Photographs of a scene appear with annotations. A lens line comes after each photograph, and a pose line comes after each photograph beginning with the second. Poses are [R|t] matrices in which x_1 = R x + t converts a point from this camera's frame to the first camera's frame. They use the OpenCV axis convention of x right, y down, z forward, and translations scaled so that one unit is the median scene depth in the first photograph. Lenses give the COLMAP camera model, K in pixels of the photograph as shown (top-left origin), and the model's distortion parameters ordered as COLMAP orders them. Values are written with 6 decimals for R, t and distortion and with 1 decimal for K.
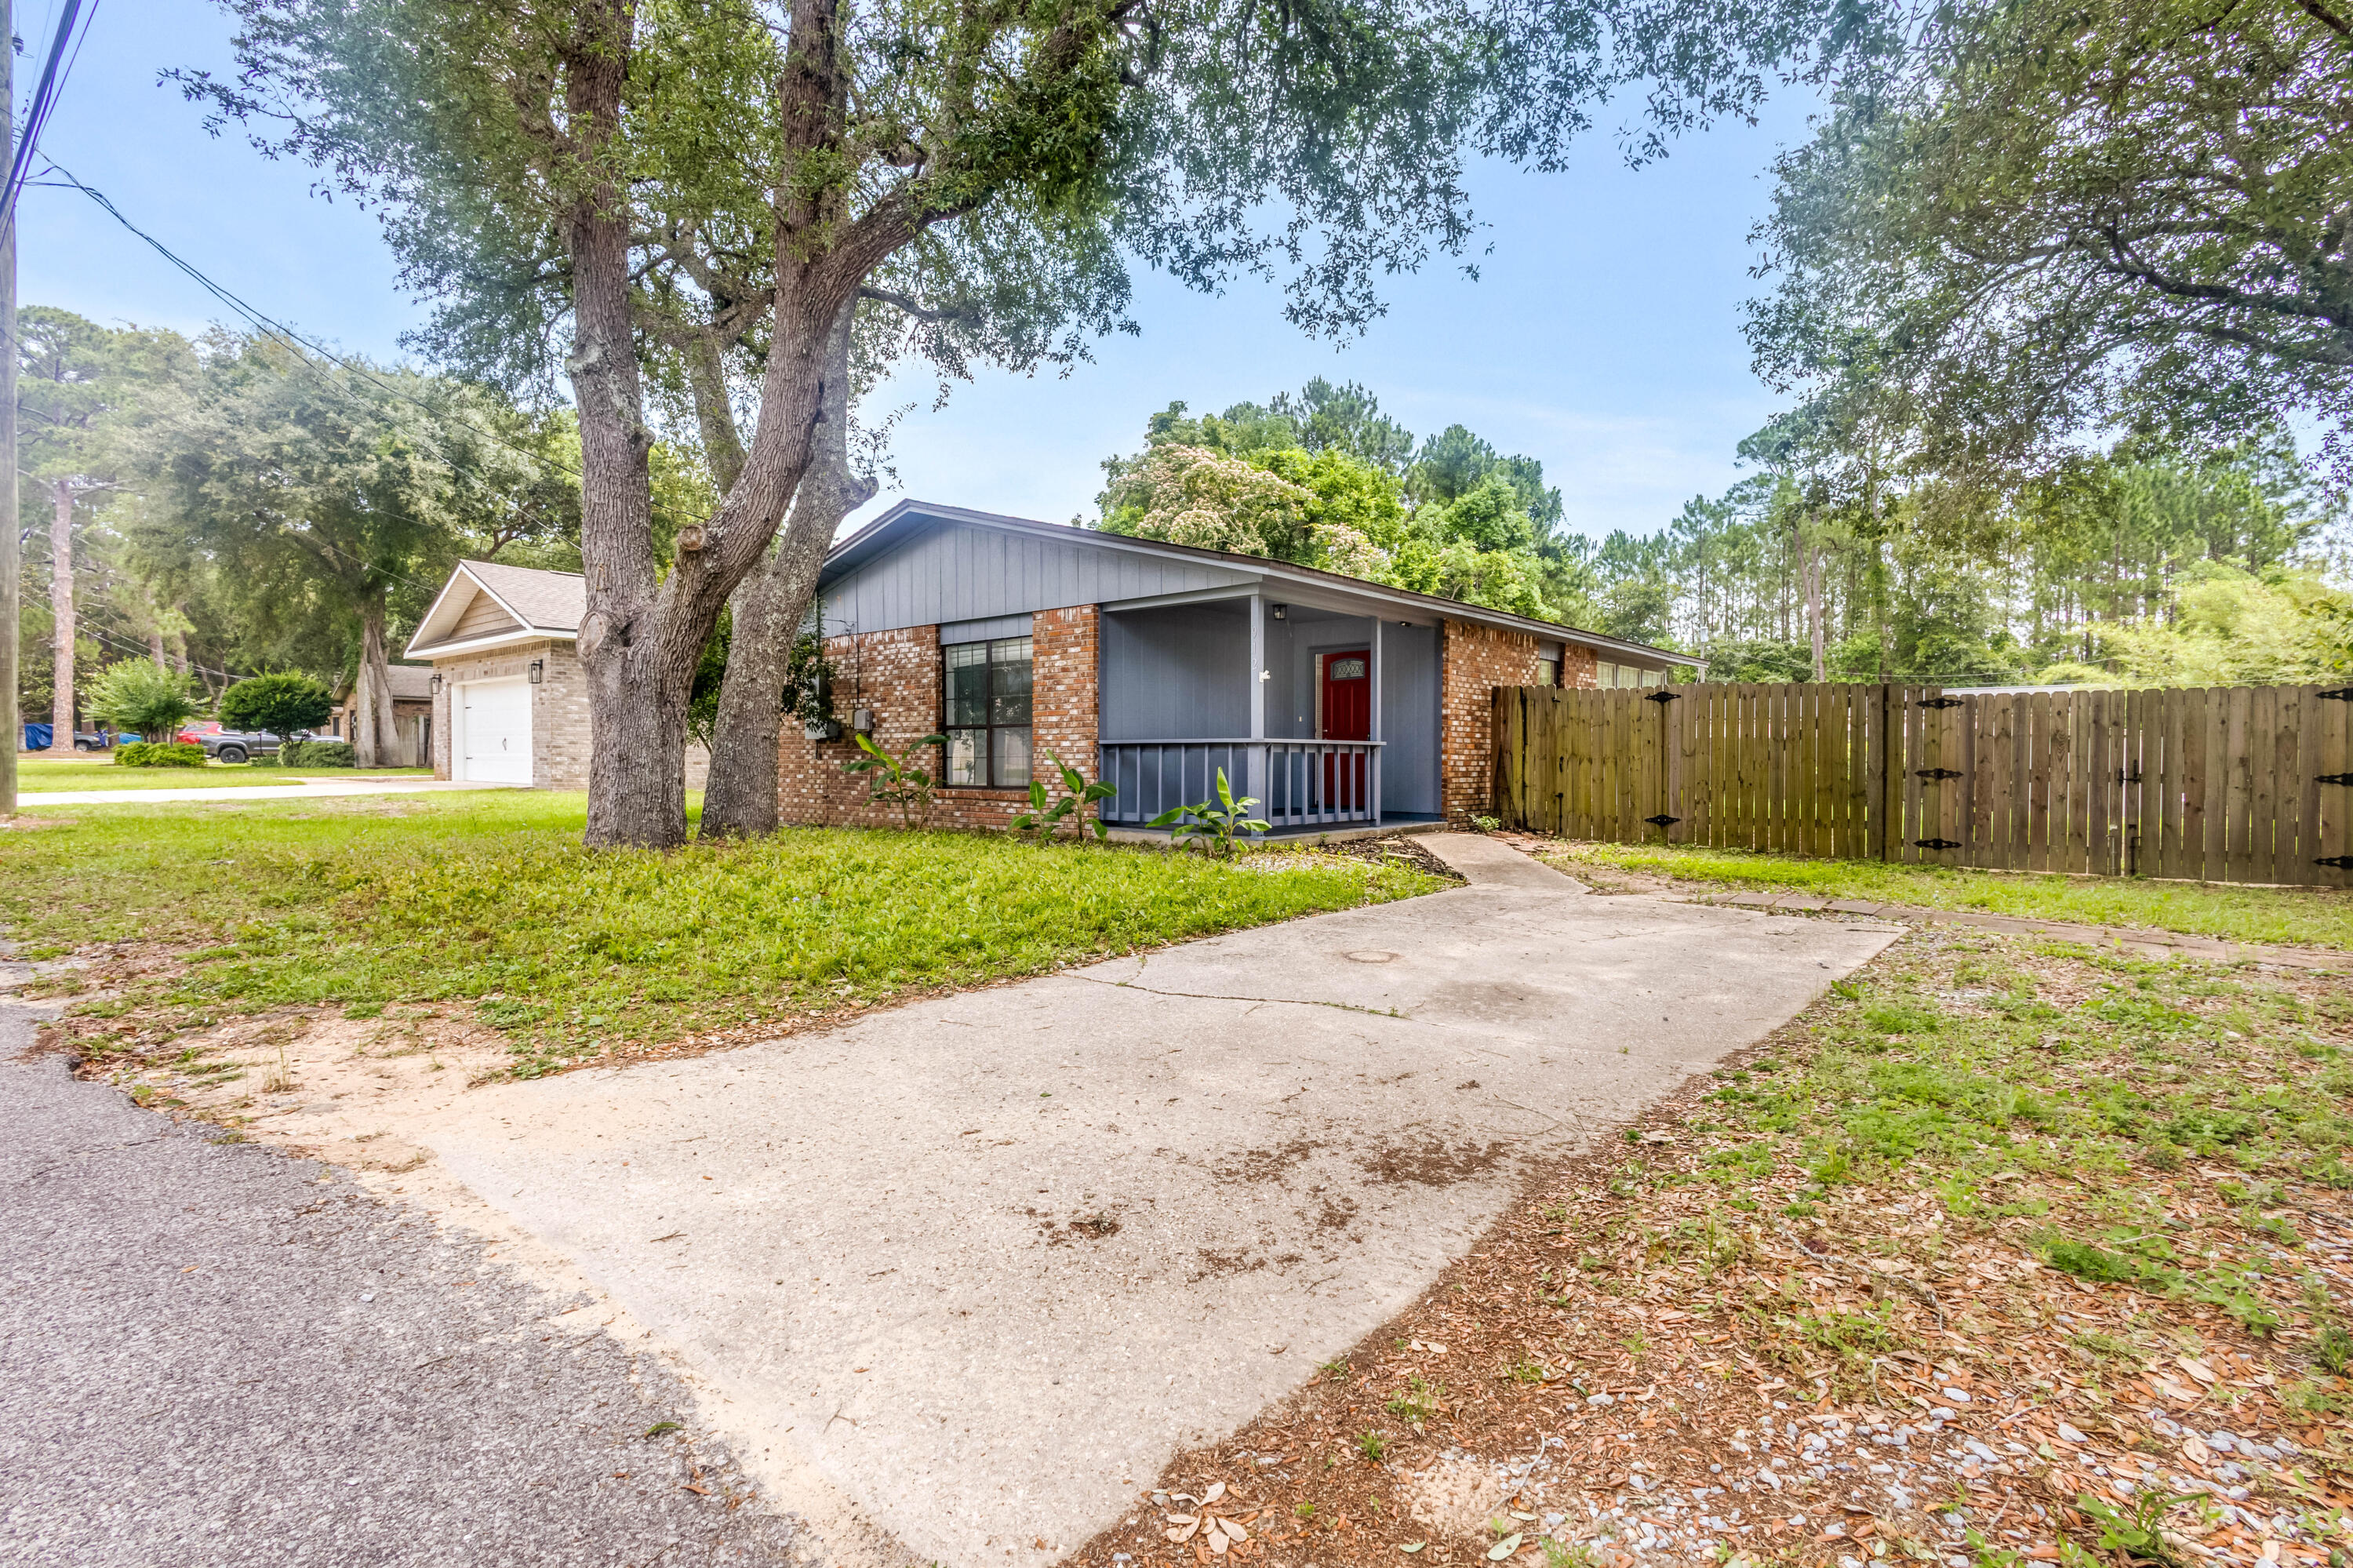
lens RADIAL K [[1126.9, 0, 1179.3], [0, 1126.9, 749.6], [0, 0, 1]] dist [0.000065, -0.000272]
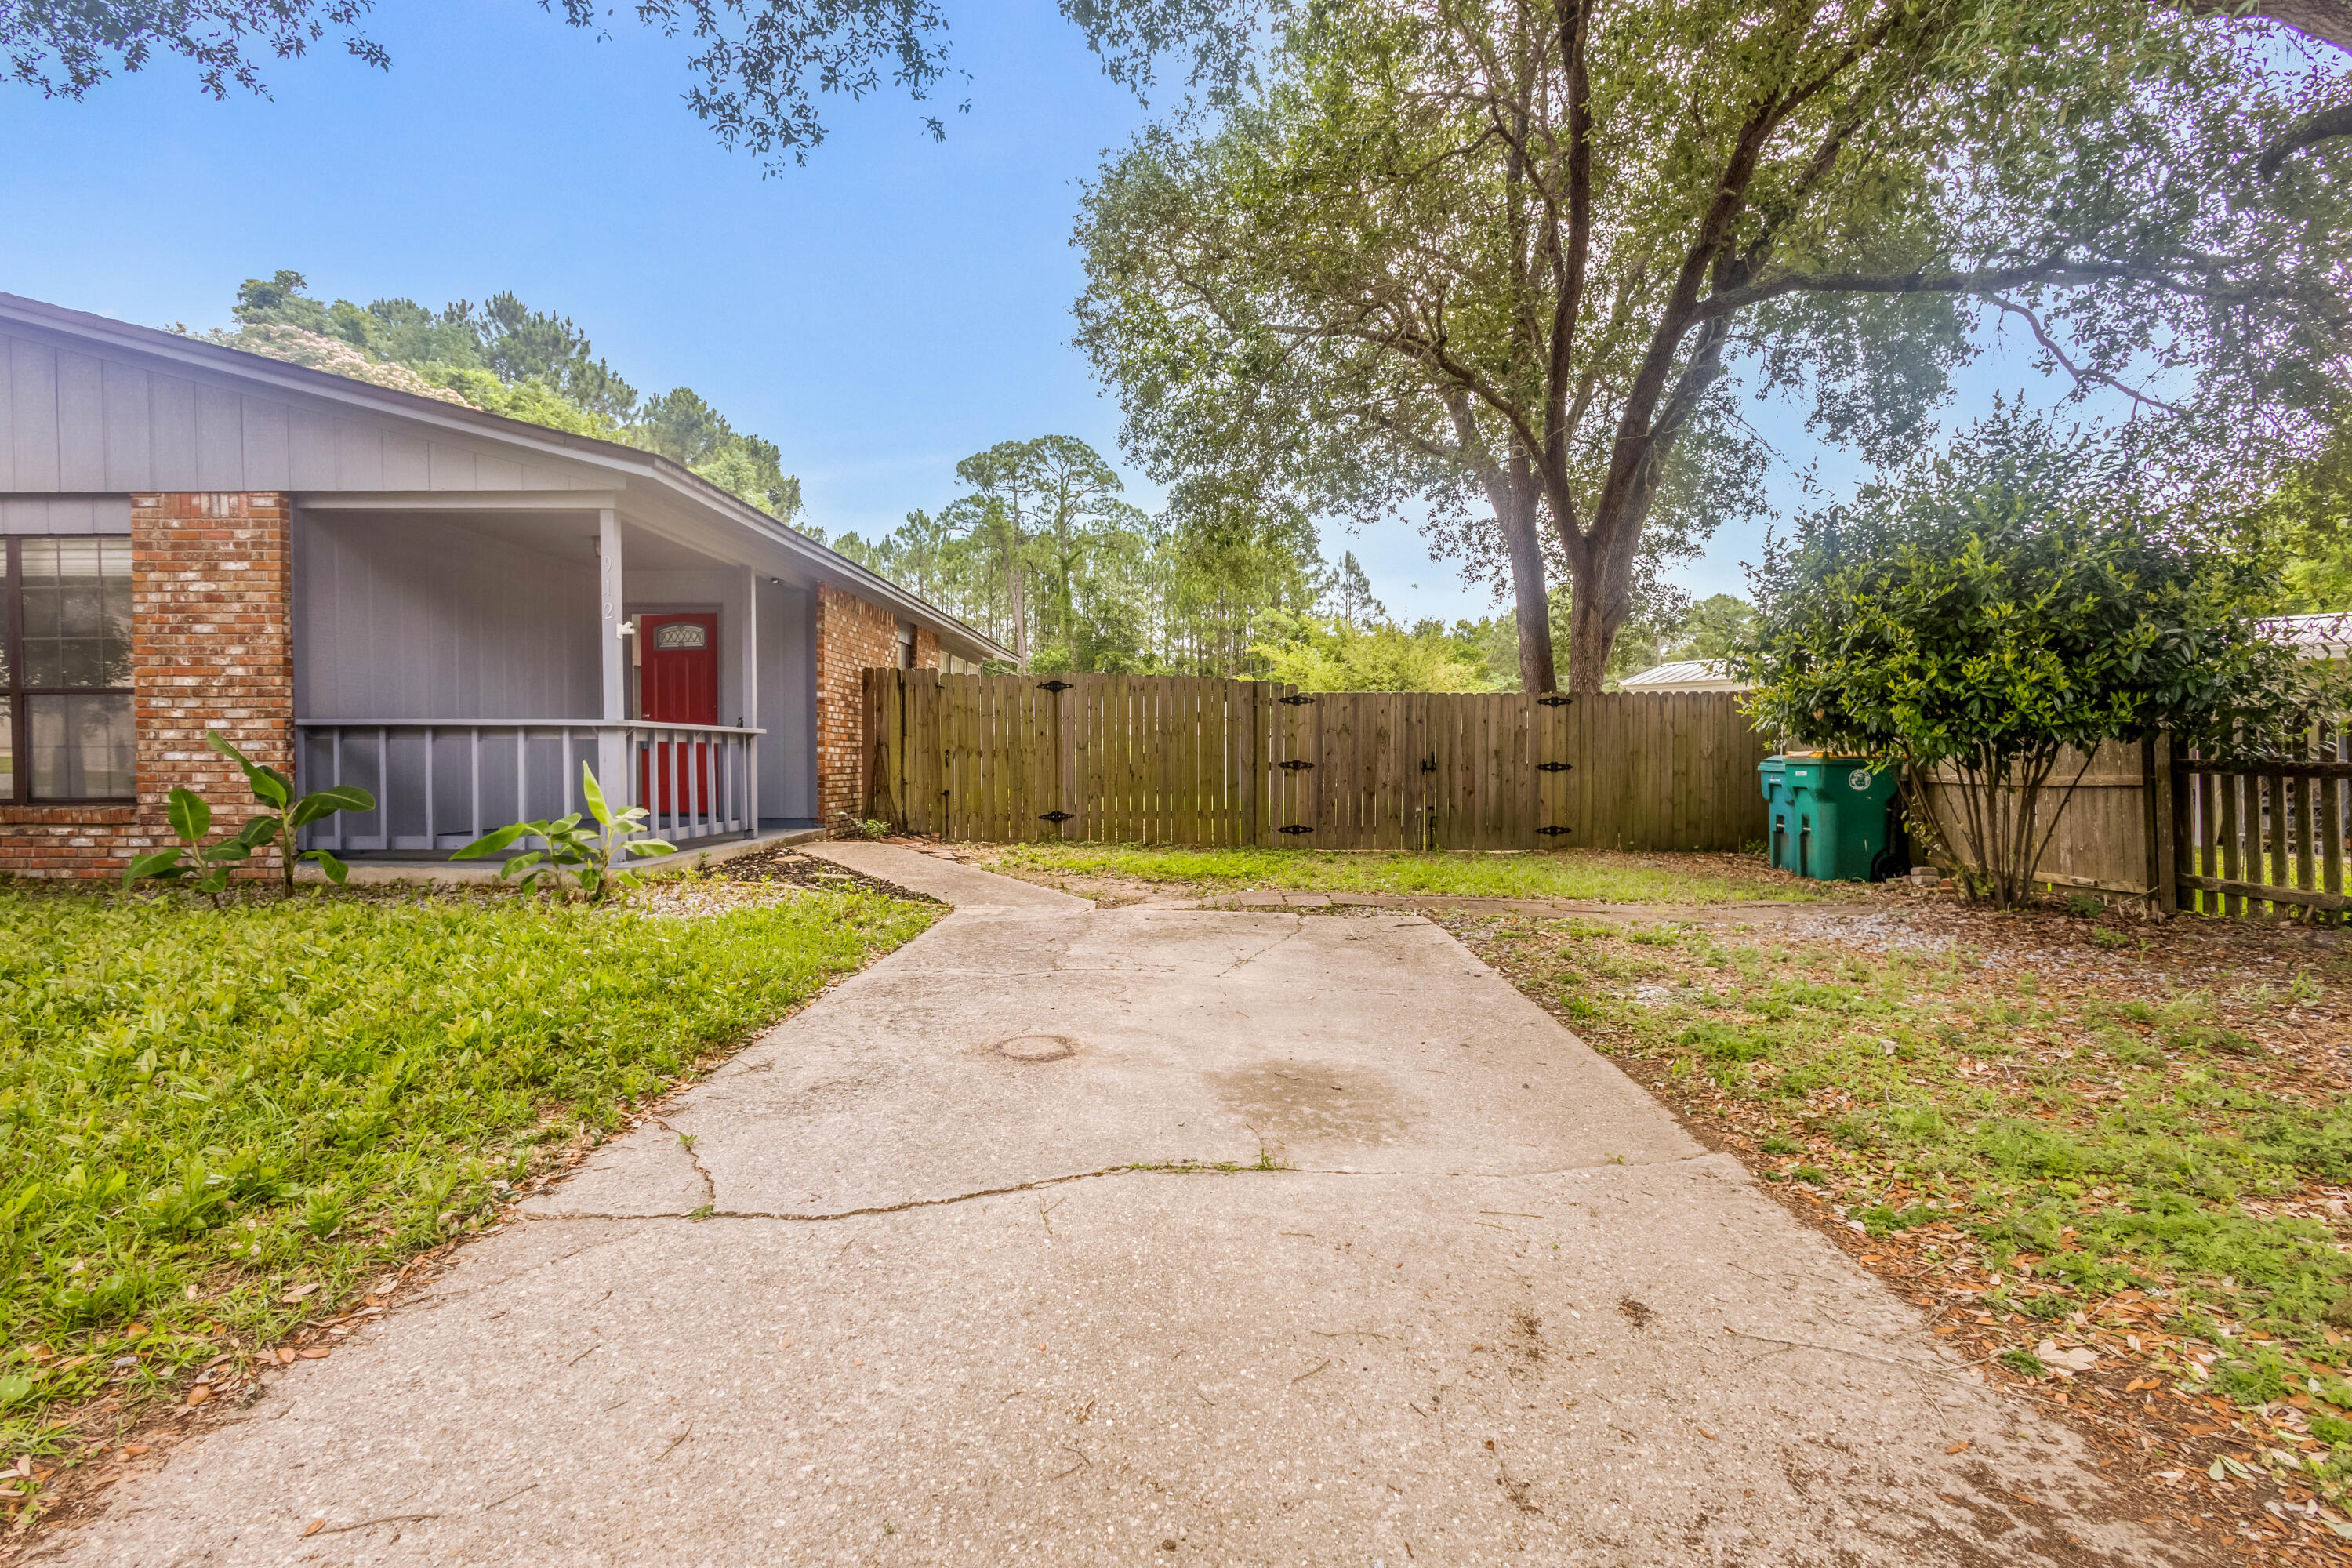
lens RADIAL K [[1097.5, 0, 1173.6], [0, 1097.5, 757.9], [0, 0, 1]] dist [0.021286, -0.008211]
pose [[0.767632, -0.001996, 0.640888, -0.085729], [-0.003904, 0.999962, 0.007791, 0.005732], [-0.640879, -0.008483, 0.767595, 0.227948]]
